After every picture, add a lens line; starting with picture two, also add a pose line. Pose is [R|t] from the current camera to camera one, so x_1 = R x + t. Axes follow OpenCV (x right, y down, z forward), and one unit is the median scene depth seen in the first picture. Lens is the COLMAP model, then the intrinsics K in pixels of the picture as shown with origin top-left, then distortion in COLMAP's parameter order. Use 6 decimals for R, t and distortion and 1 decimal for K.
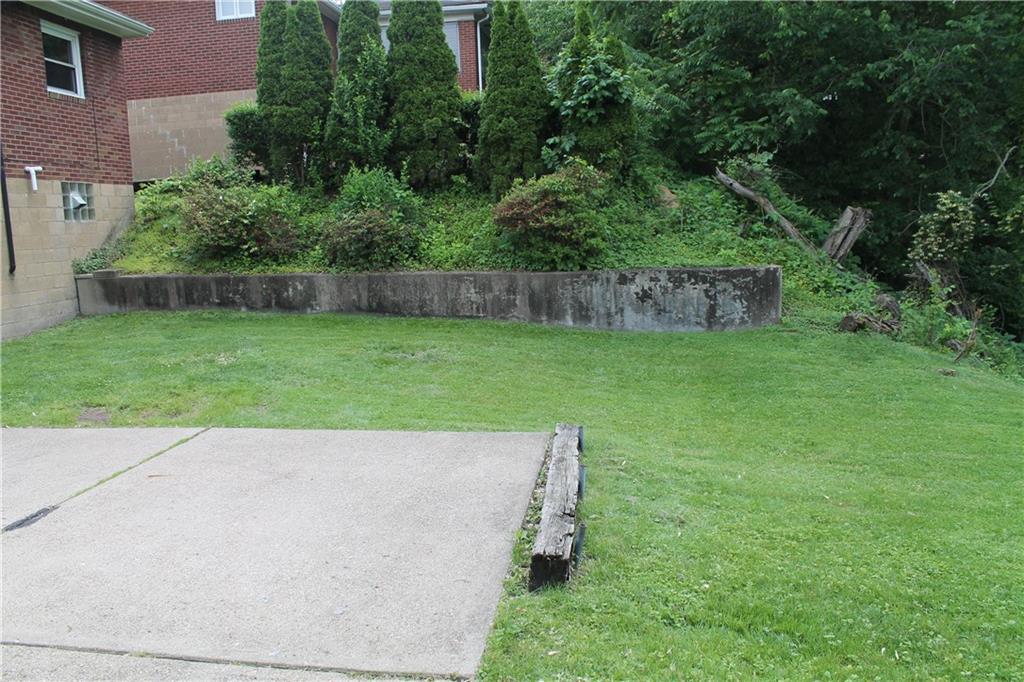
lens RADIAL K [[871.5, 0, 505.3], [0, 871.5, 345.8], [0, 0, 1]] dist [-0.162165, 0.153616]
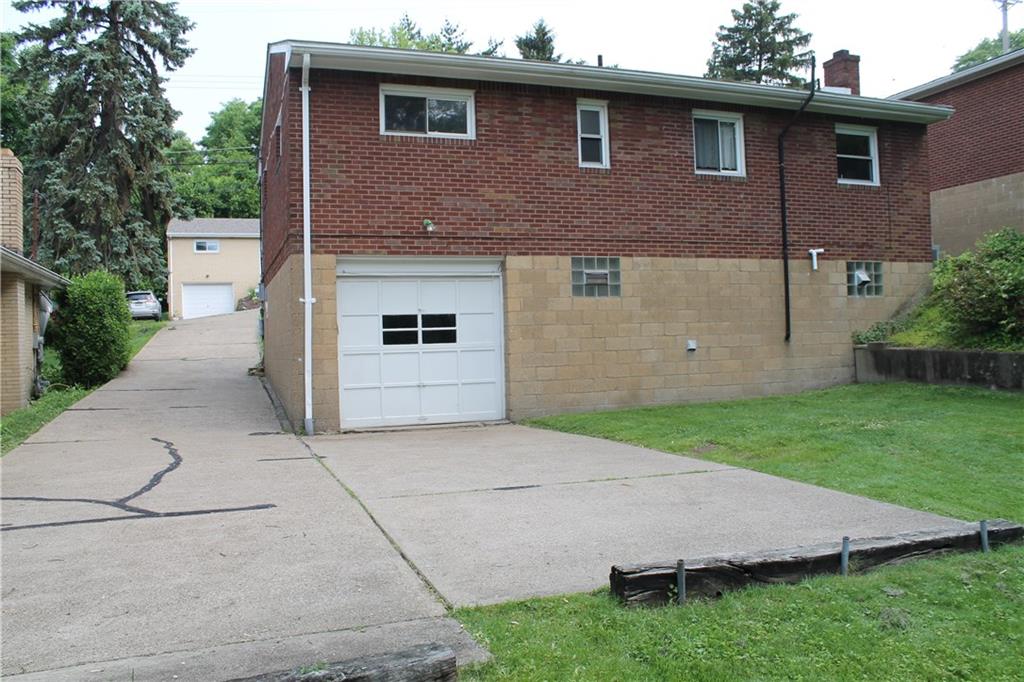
lens RADIAL K [[871.5, 0, 505.3], [0, 871.5, 345.8], [0, 0, 1]] dist [-0.162165, 0.153616]
pose [[0.448568, 0.029988, -0.893245, 0.278955], [-0.120458, 0.992346, -0.027176, 0.001807], [0.885594, 0.119788, 0.448747, 0.099894]]
